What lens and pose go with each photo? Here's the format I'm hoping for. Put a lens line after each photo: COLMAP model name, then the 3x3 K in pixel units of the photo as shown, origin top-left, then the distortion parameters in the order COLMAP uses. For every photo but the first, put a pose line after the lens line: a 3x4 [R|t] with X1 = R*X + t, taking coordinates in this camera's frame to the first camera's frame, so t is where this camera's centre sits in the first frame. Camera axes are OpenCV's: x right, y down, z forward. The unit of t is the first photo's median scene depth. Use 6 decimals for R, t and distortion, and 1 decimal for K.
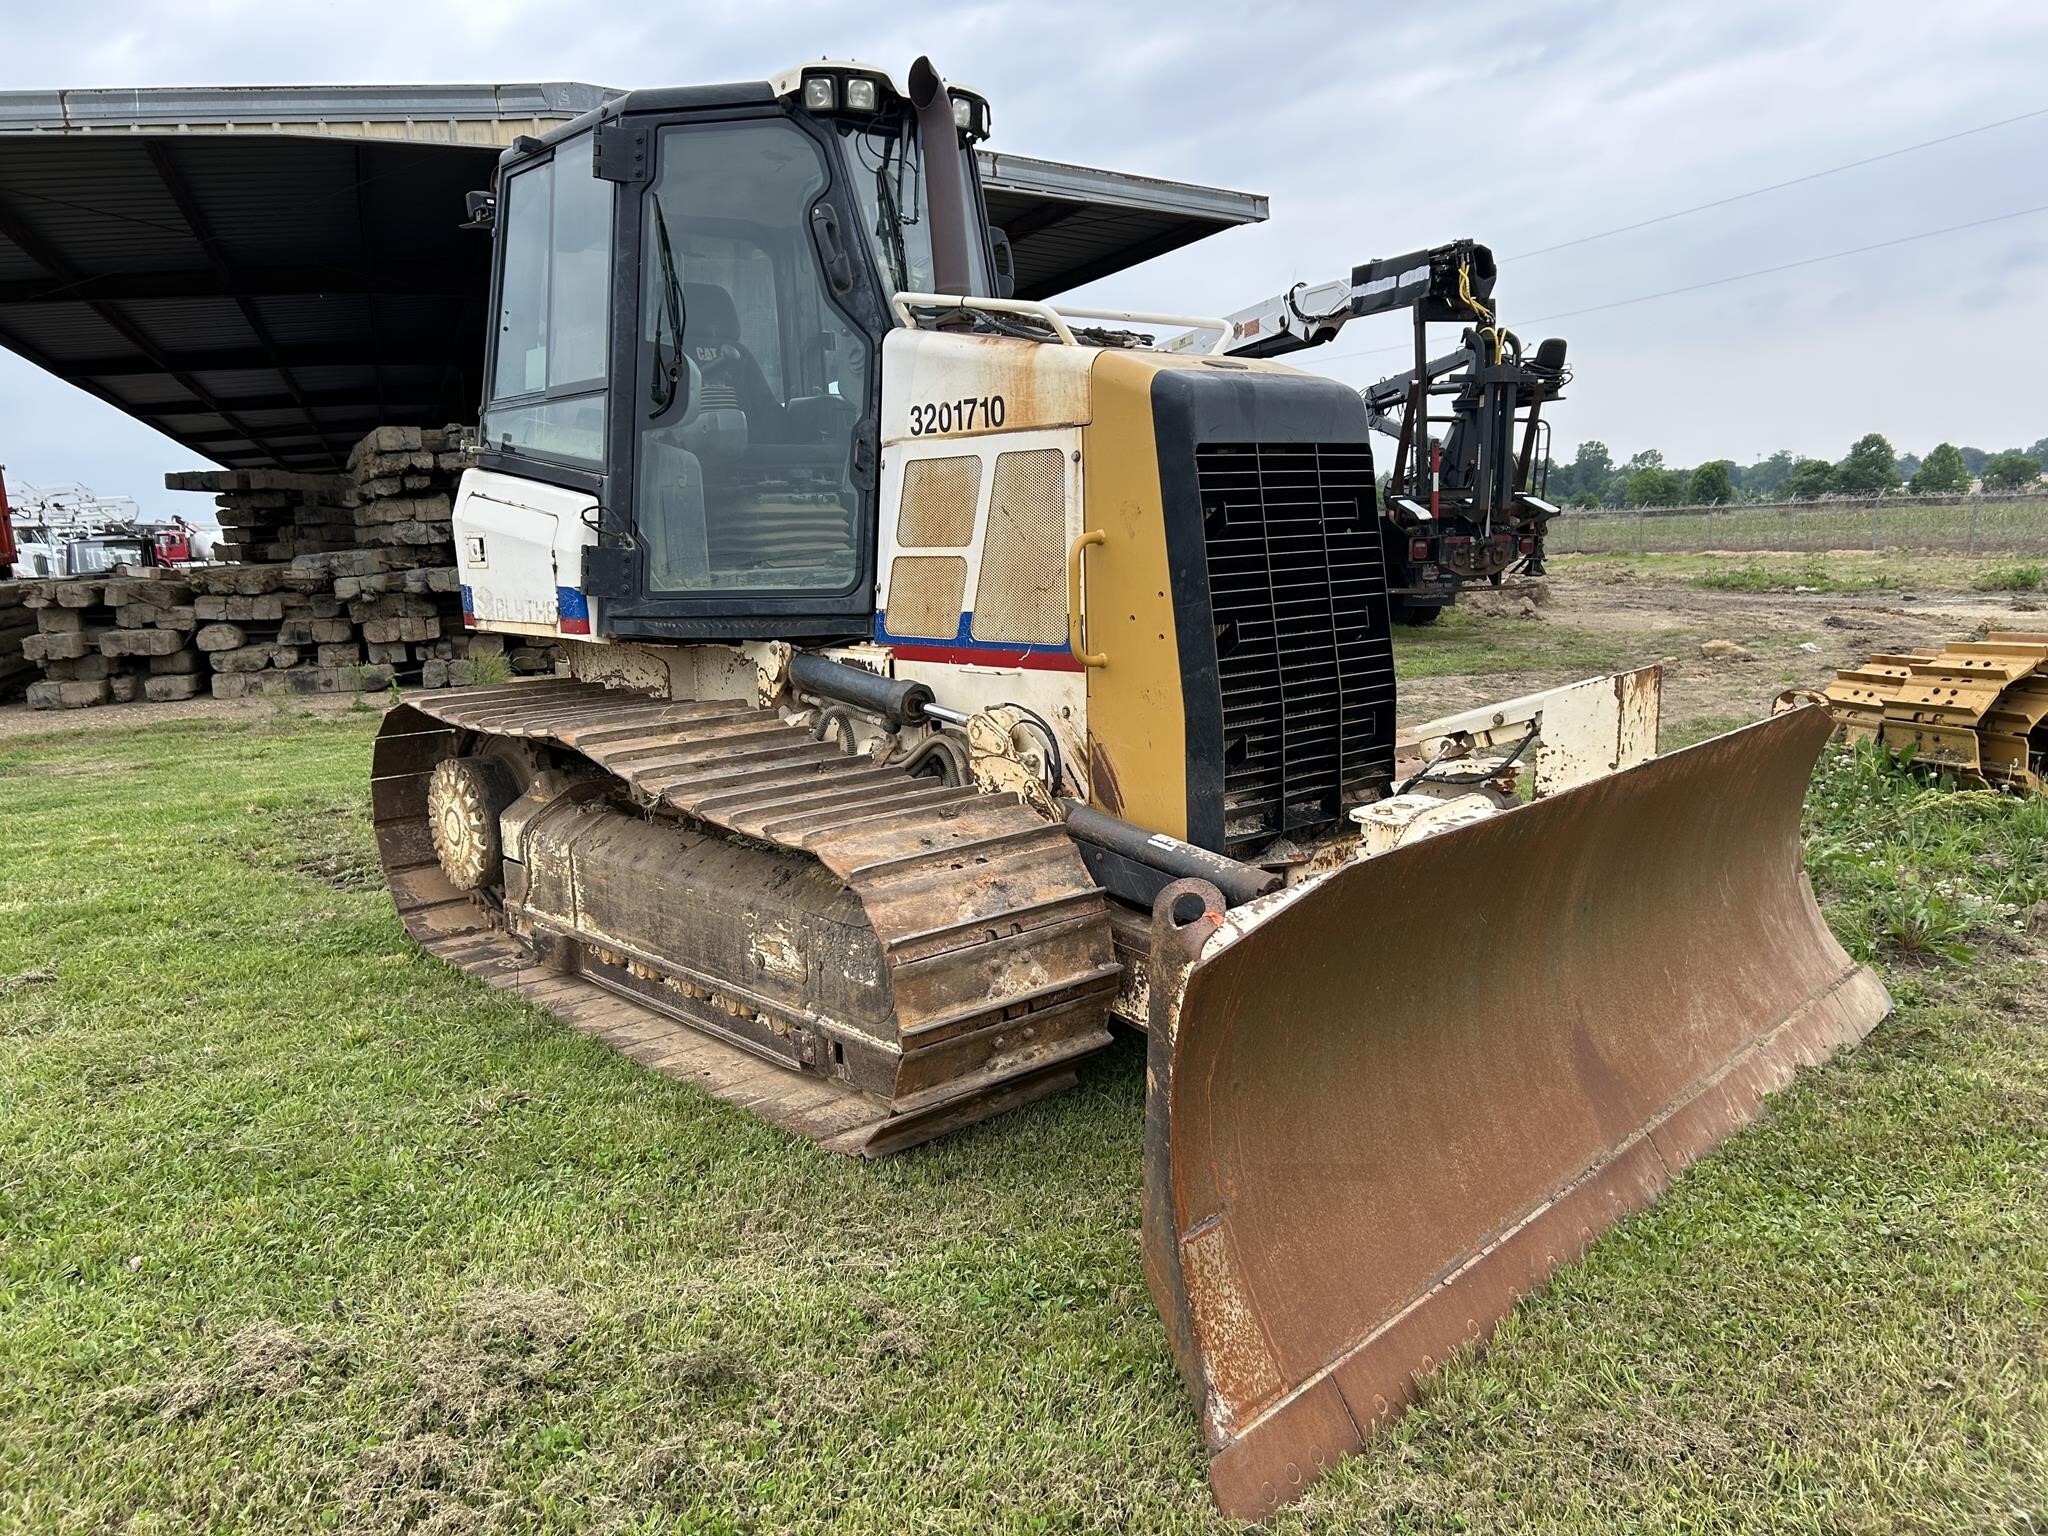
lens RADIAL K [[1531.8, 0, 1020.8], [0, 1531.8, 762.0], [0, 0, 1]] dist [0.054177, -0.055875]
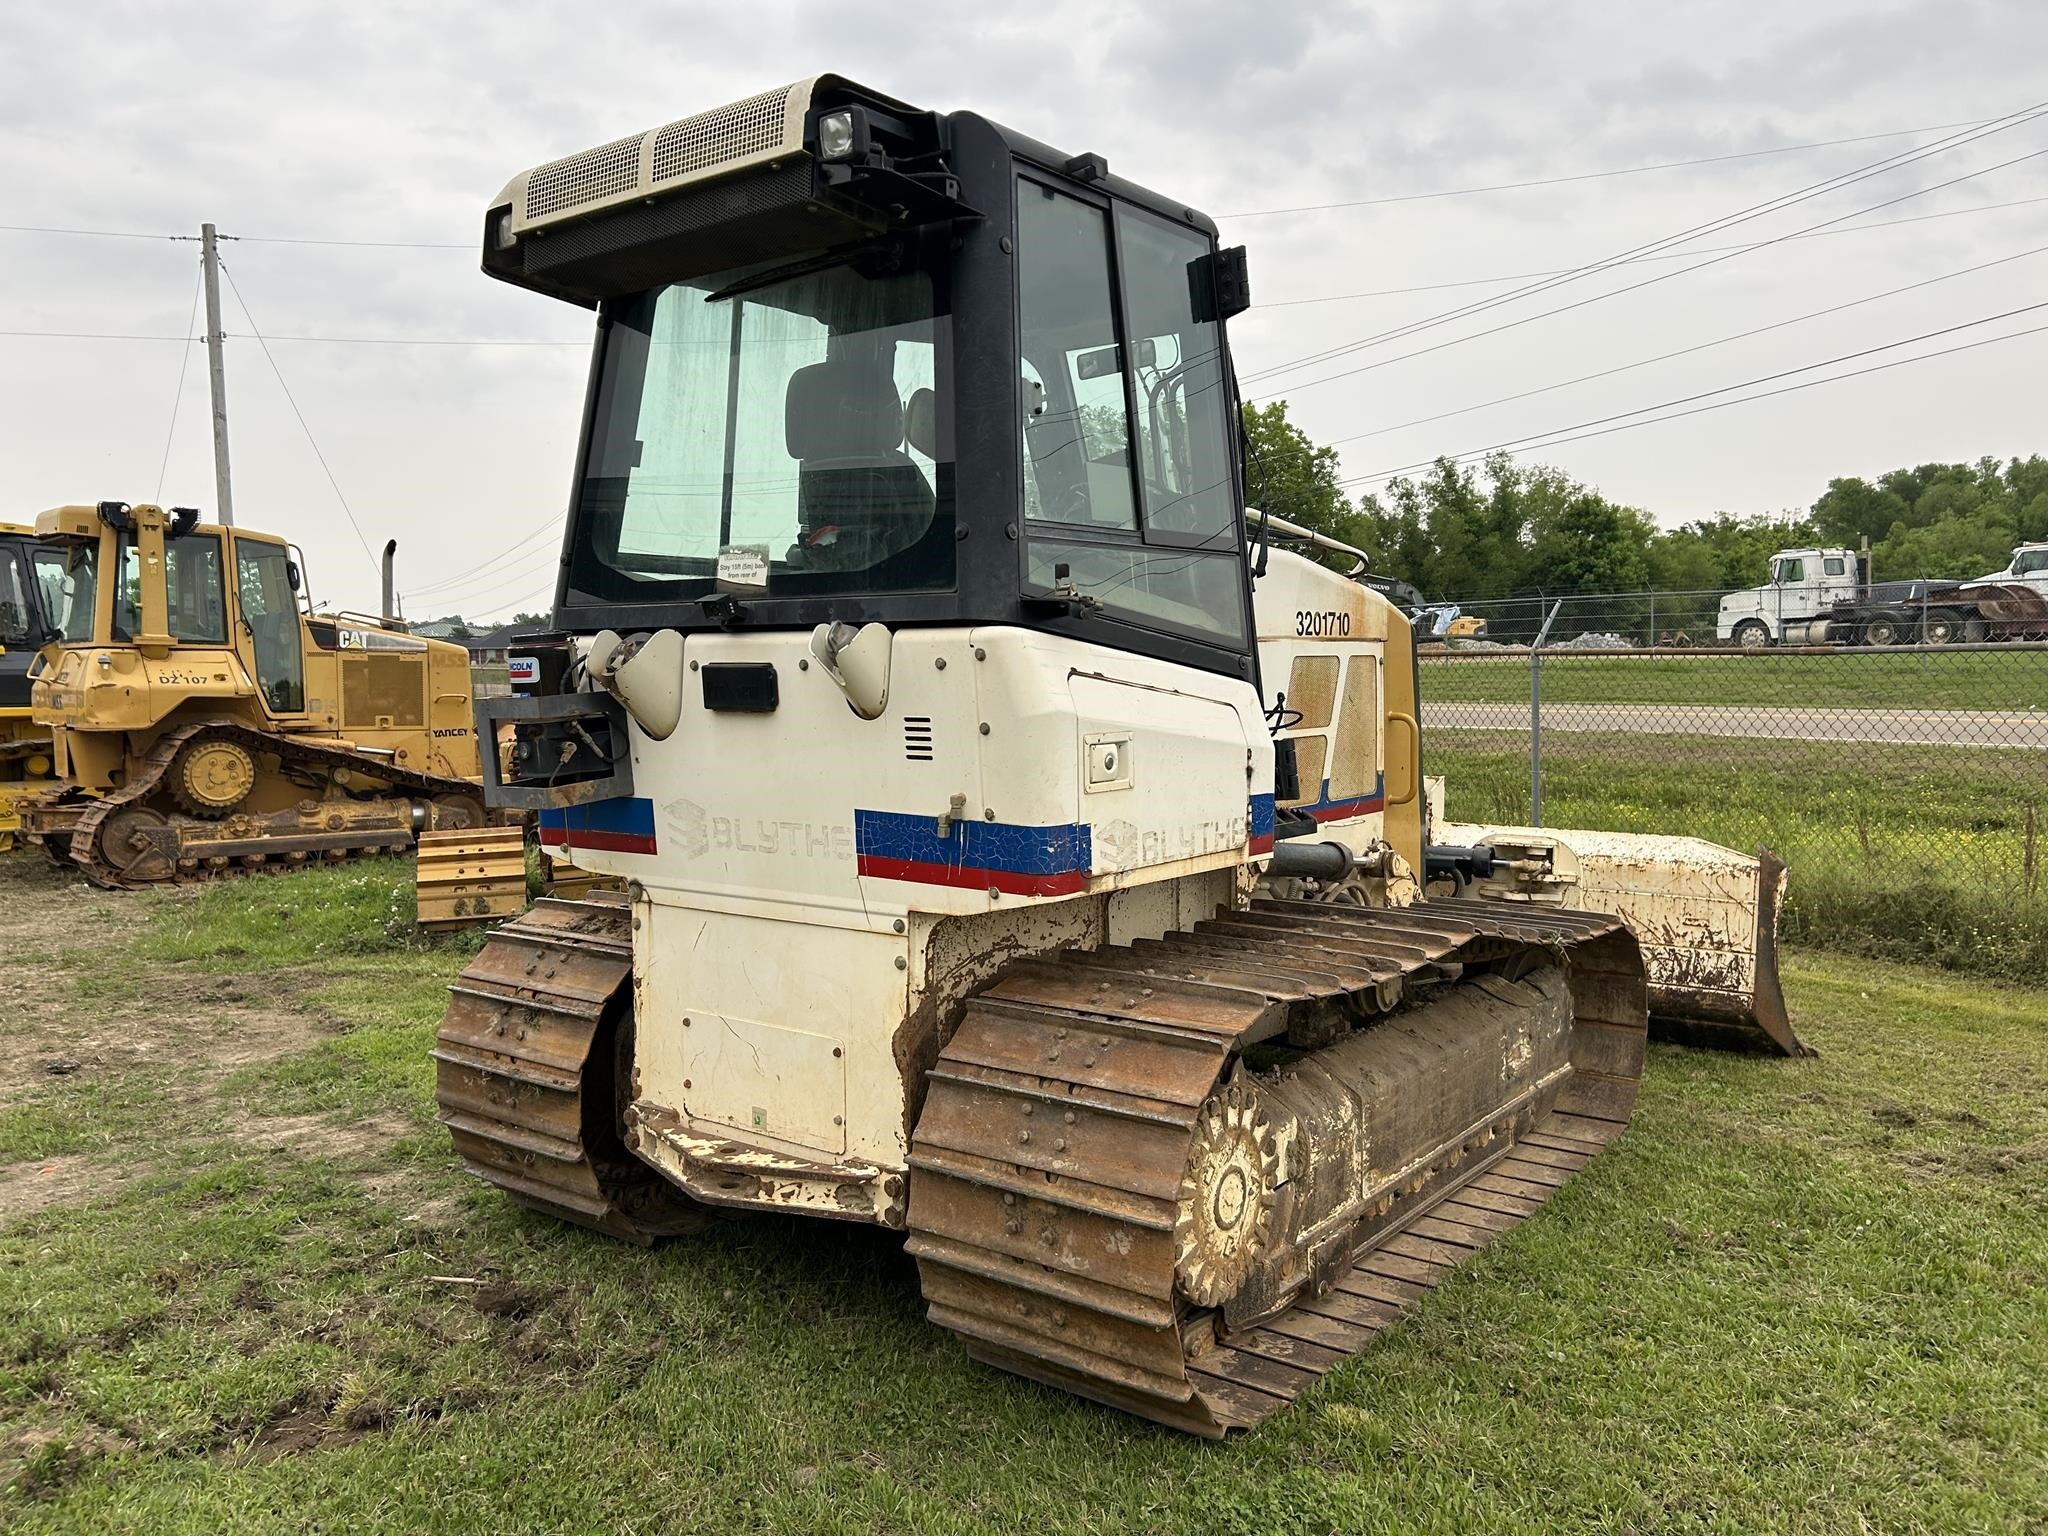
lens RADIAL K [[1518.4, 0, 987.6], [0, 1518.4, 774.8], [0, 0, 1]] dist [0.134813, -0.283123]
pose [[-0.168935, -0.038470, 0.984876, -1.075098], [0.168260, 0.983444, 0.067275, -0.207110], [-0.971159, 0.177081, -0.159665, 1.311971]]
